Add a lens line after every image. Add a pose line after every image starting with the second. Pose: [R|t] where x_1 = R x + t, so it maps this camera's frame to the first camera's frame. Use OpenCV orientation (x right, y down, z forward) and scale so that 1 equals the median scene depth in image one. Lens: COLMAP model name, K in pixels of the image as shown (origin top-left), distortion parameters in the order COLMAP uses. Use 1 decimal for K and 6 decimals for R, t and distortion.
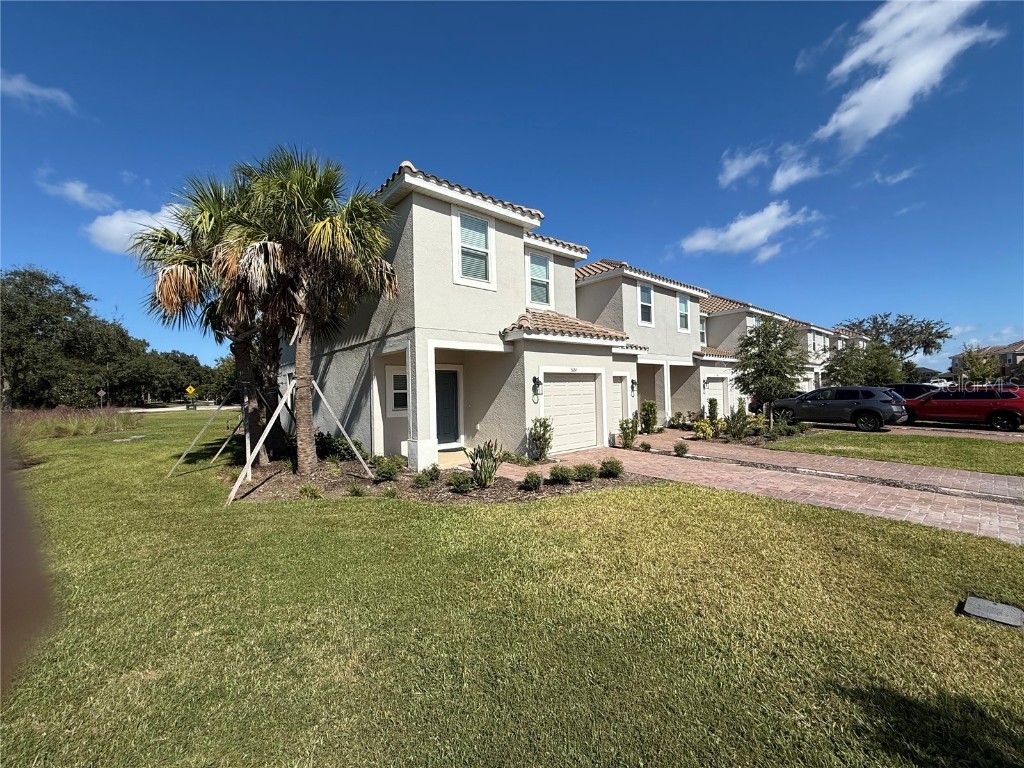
lens RADIAL K [[410.3, 0, 509.5], [0, 410.3, 384.8], [0, 0, 1]] dist [-0.002663, -0.000326]
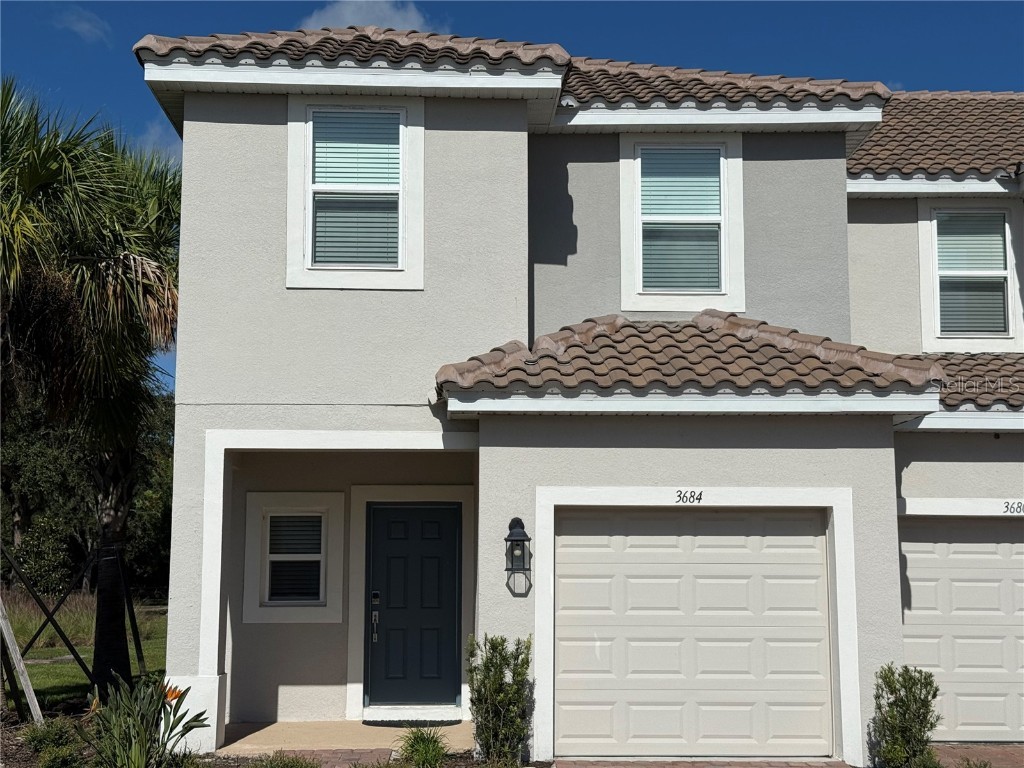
lens RADIAL K [[1420.0, 0, 512.6], [0, 1420.0, 383.1], [0, 0, 1]] dist [0.130260, 0.014021]
pose [[0.785093, -0.062064, -0.616261, 0.820167], [-0.008056, 0.993860, -0.110355, -0.000774], [0.619326, 0.091604, 0.779772, 0.048395]]
